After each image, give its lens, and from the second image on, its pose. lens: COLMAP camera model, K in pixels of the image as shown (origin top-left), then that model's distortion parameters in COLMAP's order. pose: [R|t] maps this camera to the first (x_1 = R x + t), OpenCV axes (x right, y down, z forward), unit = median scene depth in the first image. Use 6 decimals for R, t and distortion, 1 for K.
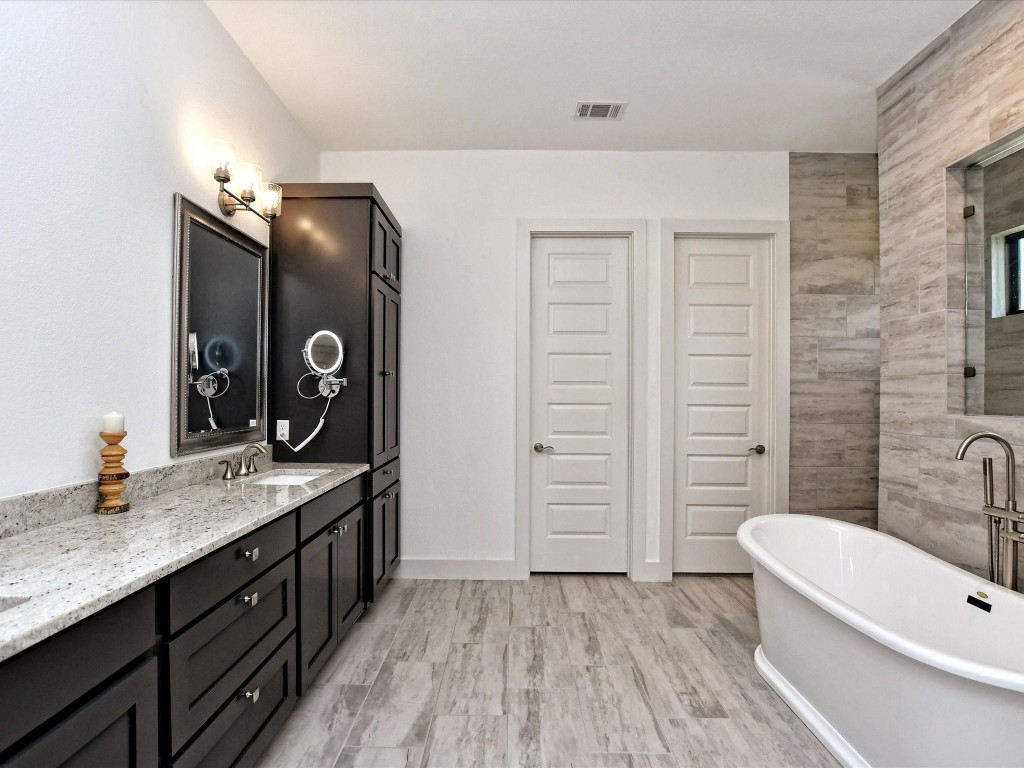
lens RADIAL K [[508.3, 0, 512.0], [0, 508.3, 384.0], [0, 0, 1]] dist [-0.040008, -0.000024]
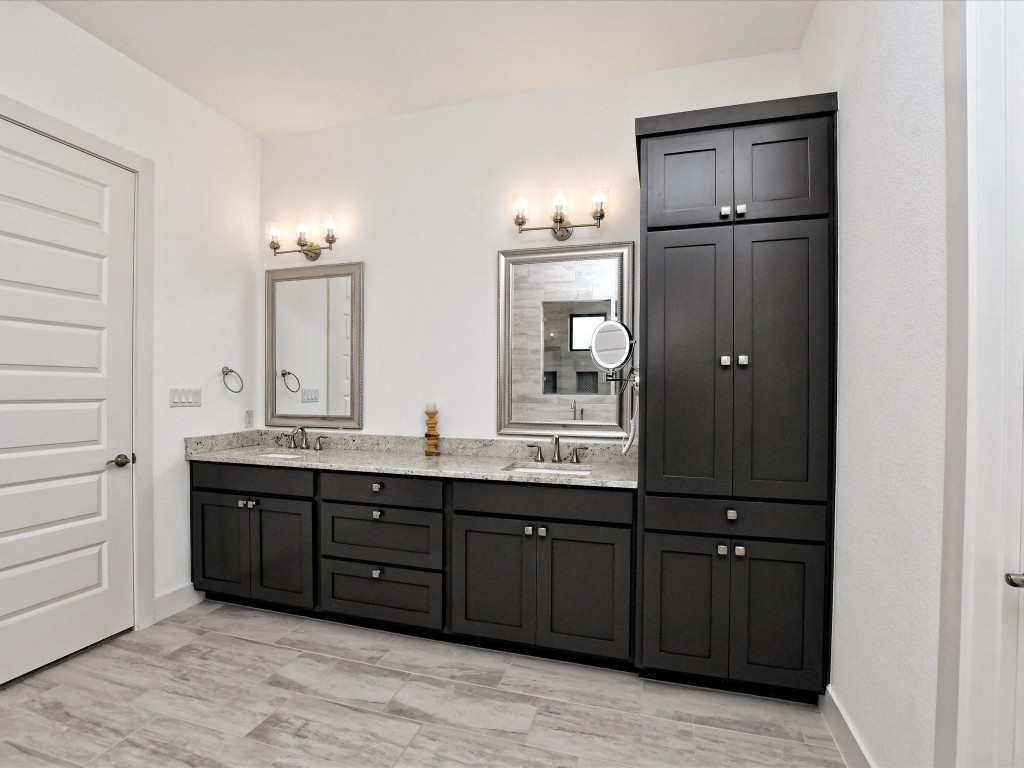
lens RADIAL K [[508.3, 0, 512.0], [0, 508.3, 384.0], [0, 0, 1]] dist [-0.040008, -0.000024]
pose [[-0.280332, -0.008352, -0.959867, 0.762497], [0.004793, 0.999938, -0.010100, 0.014576], [0.959891, -0.007432, -0.280274, 1.506257]]
